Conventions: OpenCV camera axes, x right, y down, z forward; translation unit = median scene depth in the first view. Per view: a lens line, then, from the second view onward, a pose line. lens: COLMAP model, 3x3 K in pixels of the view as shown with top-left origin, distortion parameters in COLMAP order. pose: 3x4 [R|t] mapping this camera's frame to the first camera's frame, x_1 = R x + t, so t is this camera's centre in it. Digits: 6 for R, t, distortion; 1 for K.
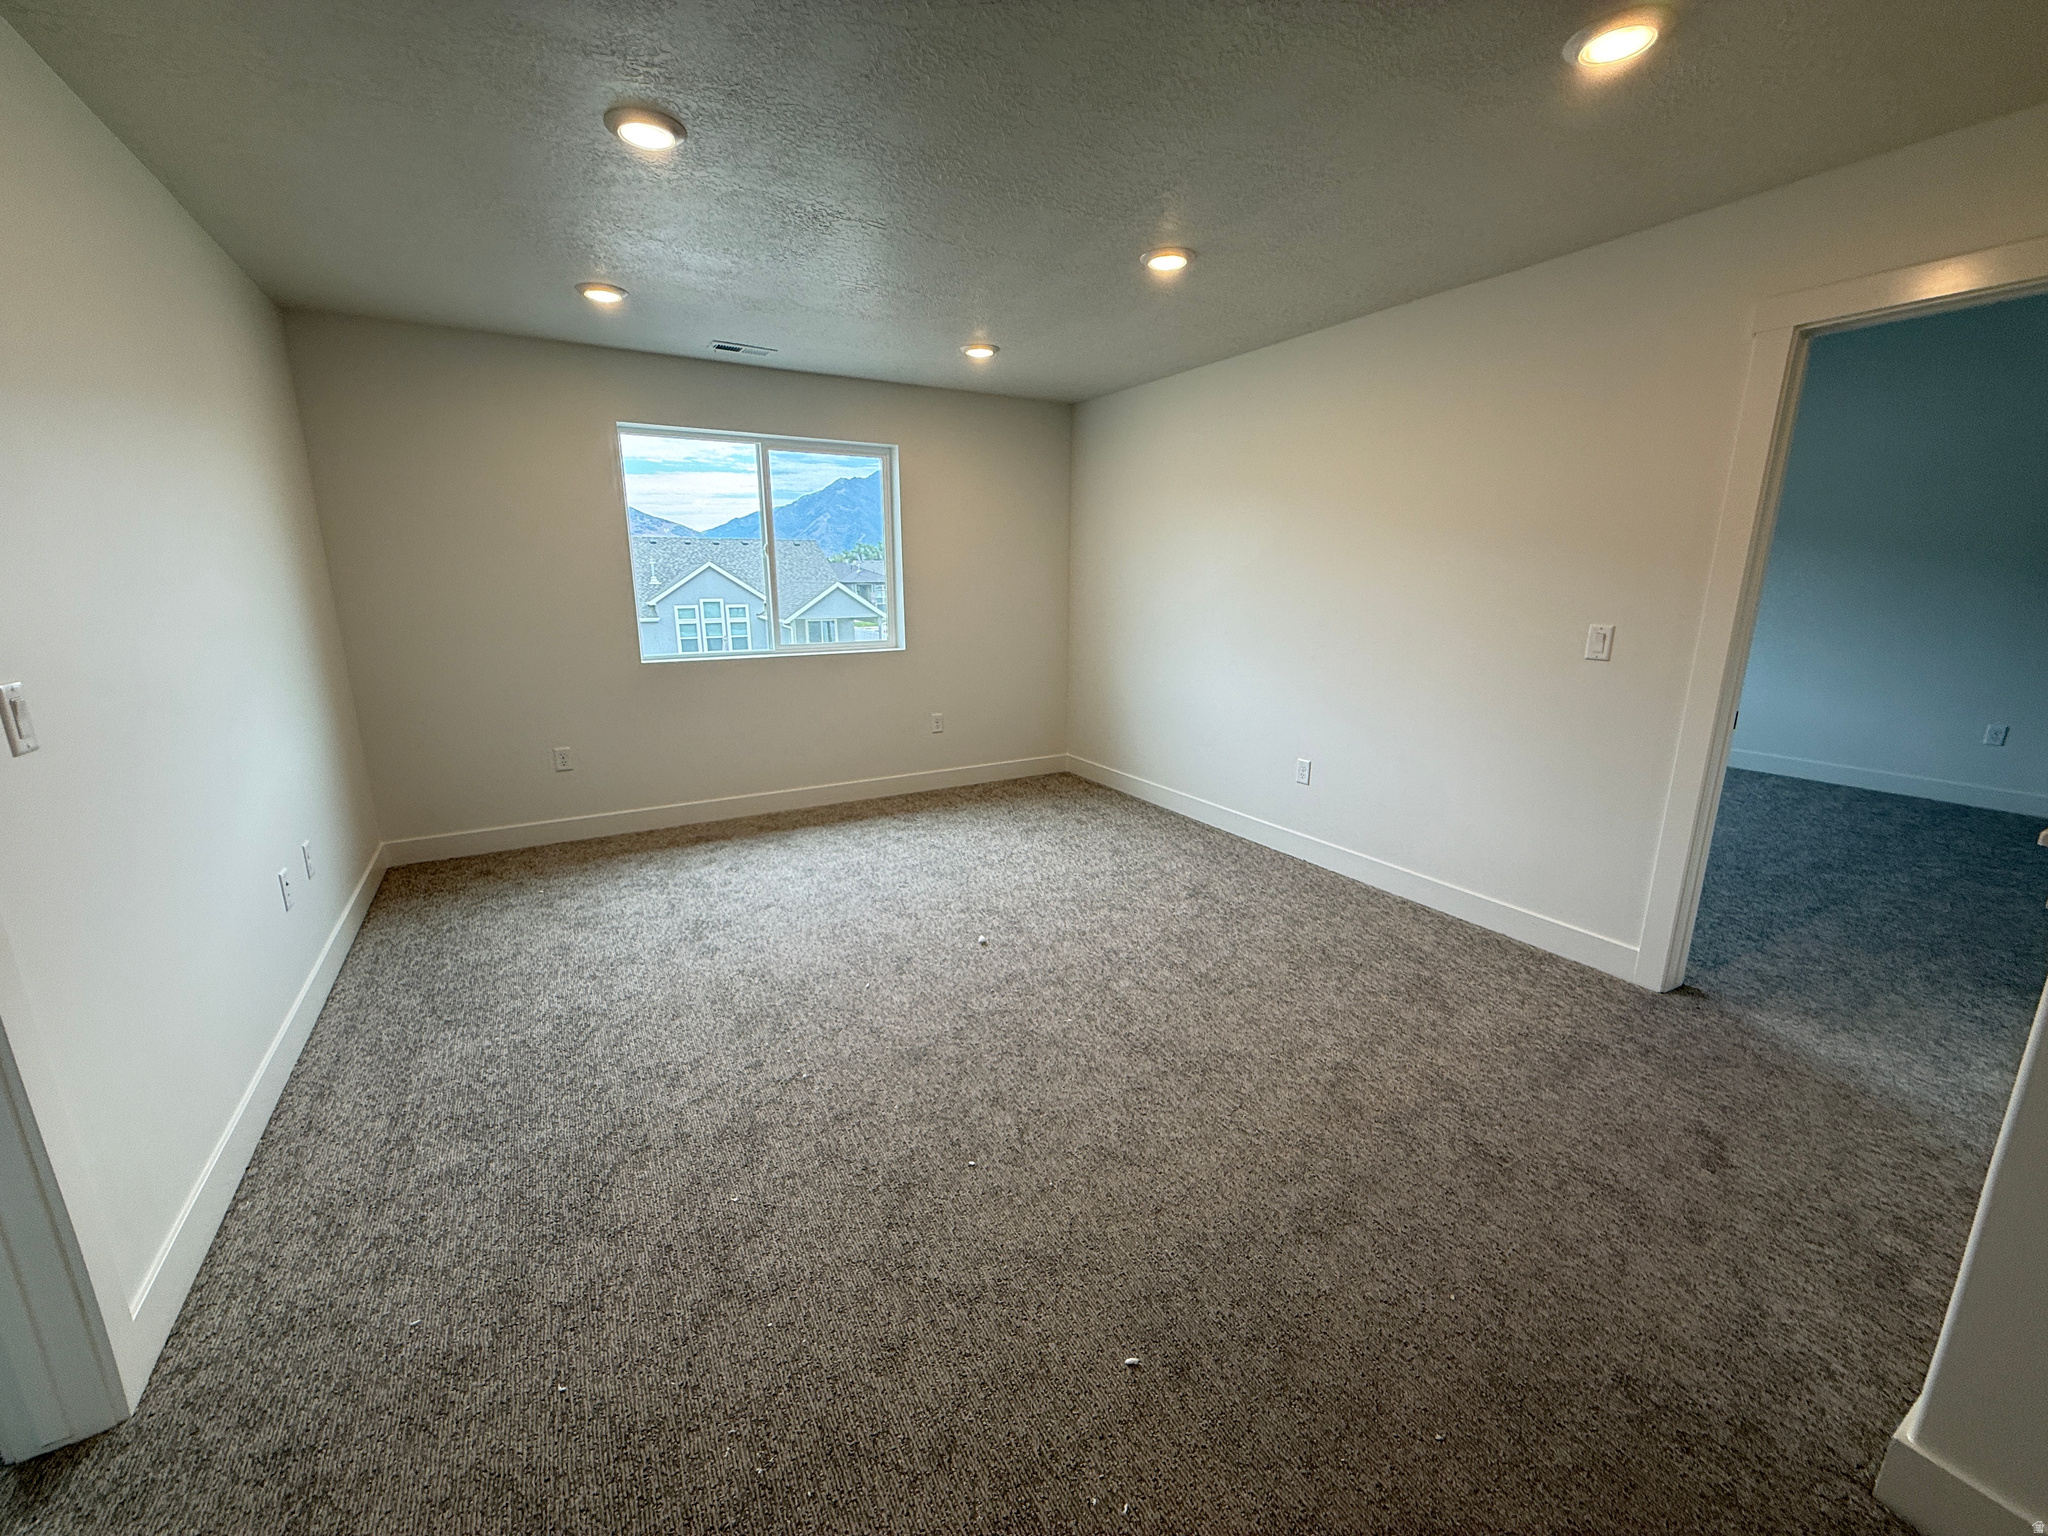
lens RADIAL K [[818.6, 0, 1017.5], [0, 818.6, 772.6], [0, 0, 1]] dist [0.012847, -0.000747]
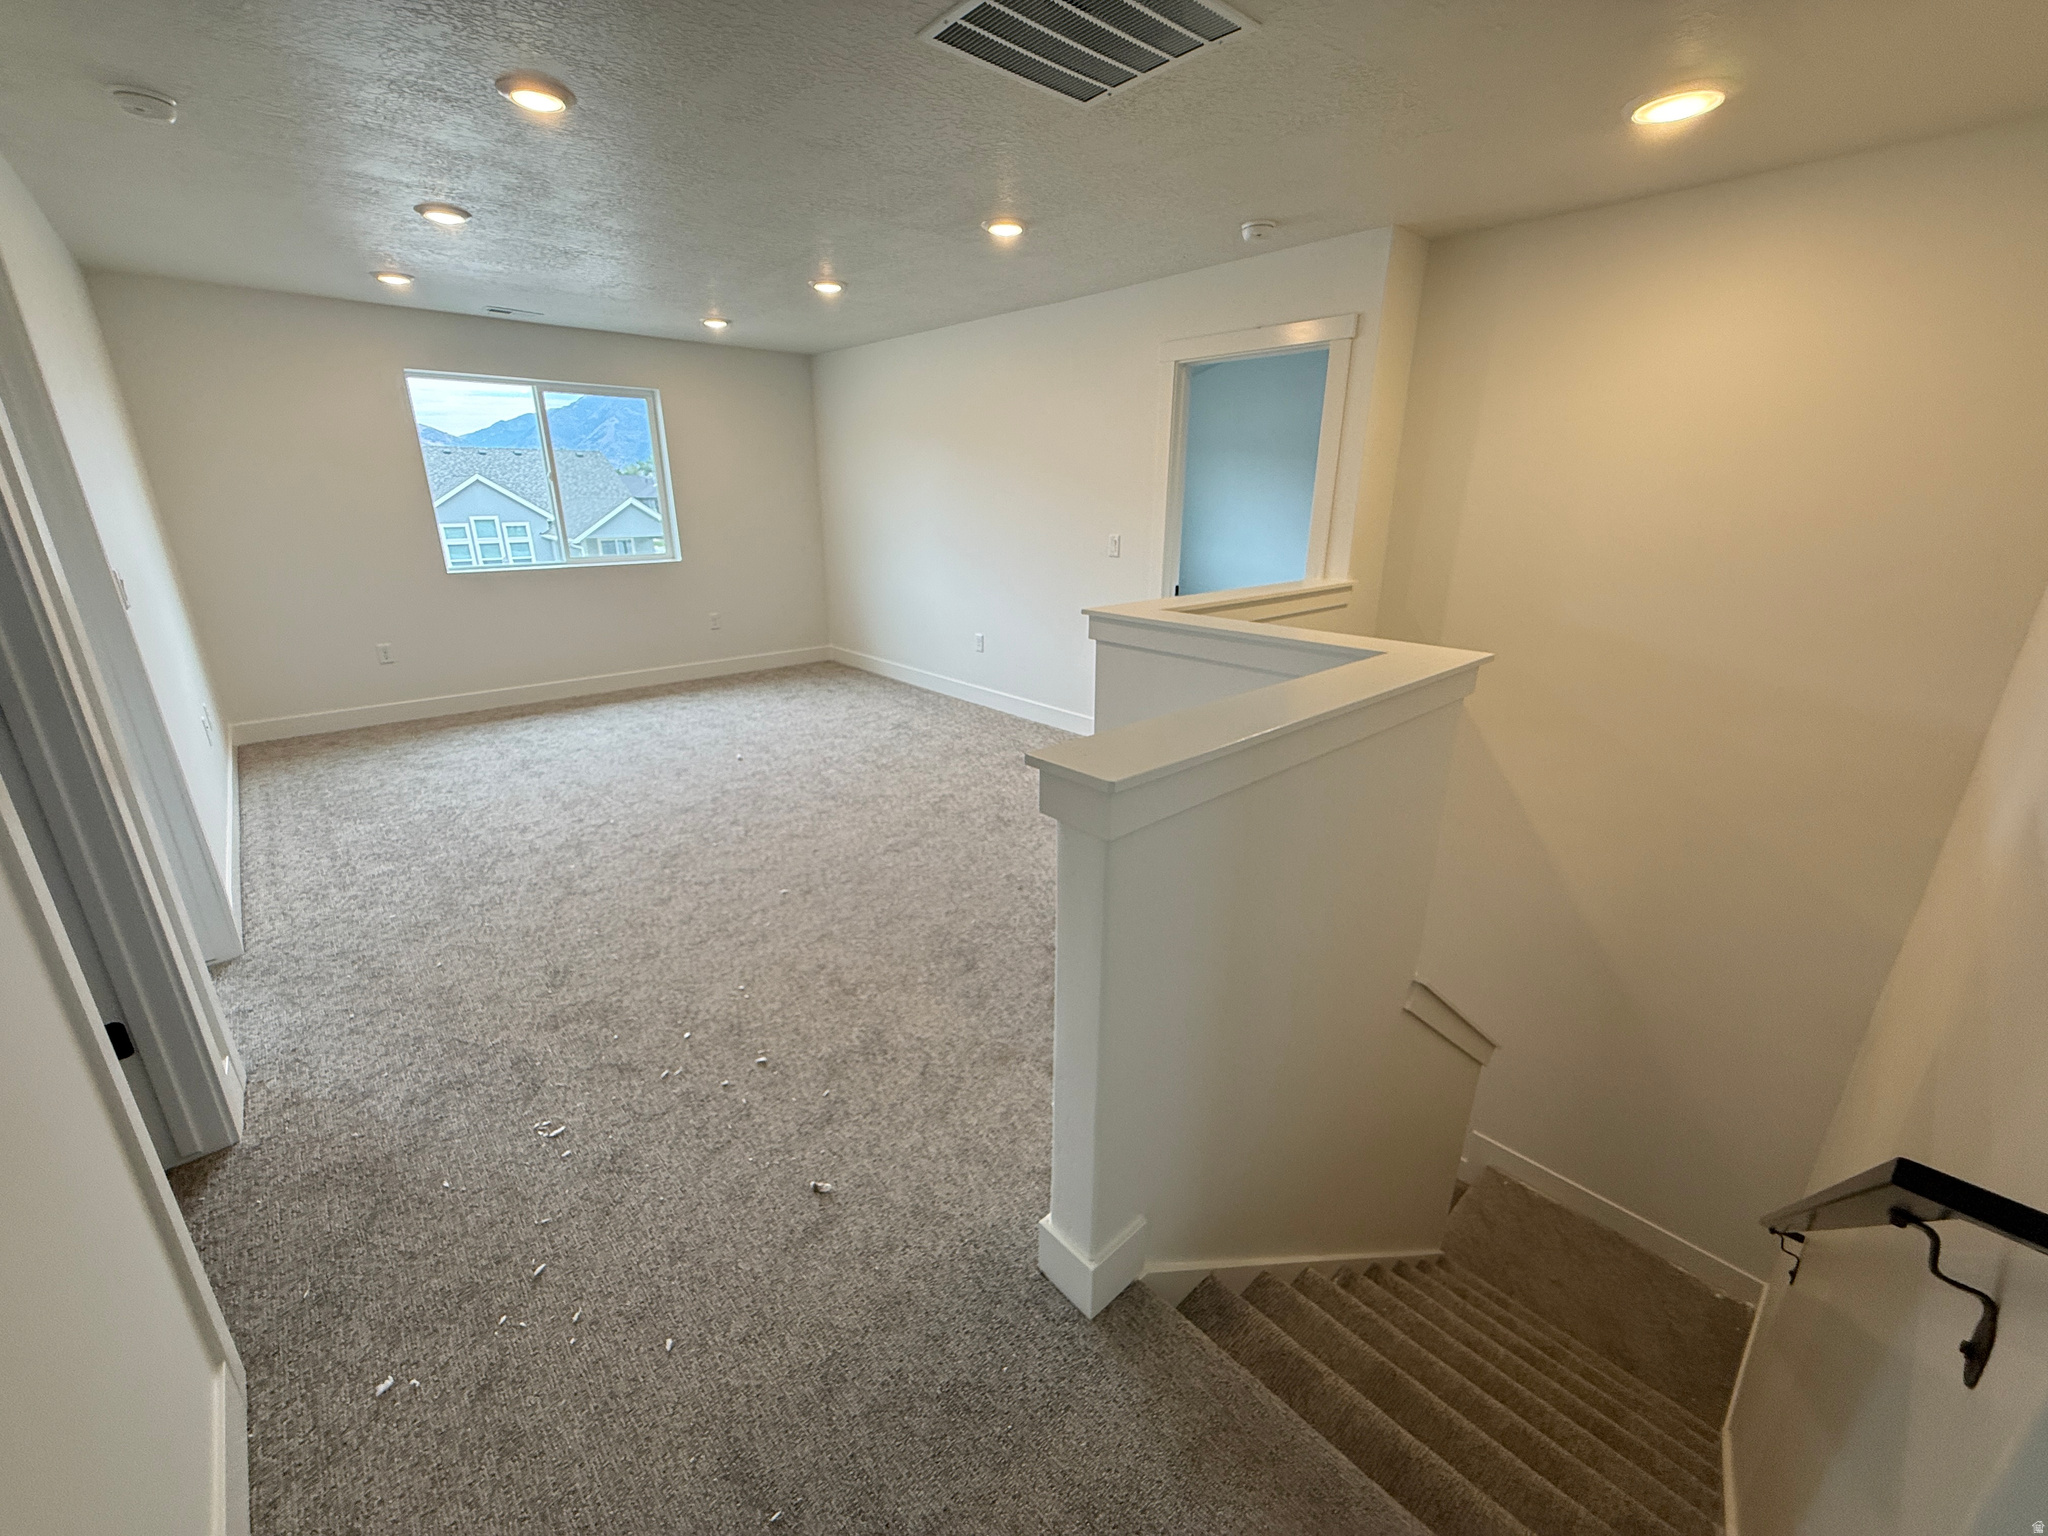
lens RADIAL K [[818.6, 0, 1015.3], [0, 818.6, 764.0], [0, 0, 1]] dist [0.012847, -0.000747]
pose [[0.978938, -0.062968, 0.194206, 0.146880], [0.046069, 0.994844, 0.090345, 0.100549], [-0.198893, -0.079495, 0.976792, -0.506406]]
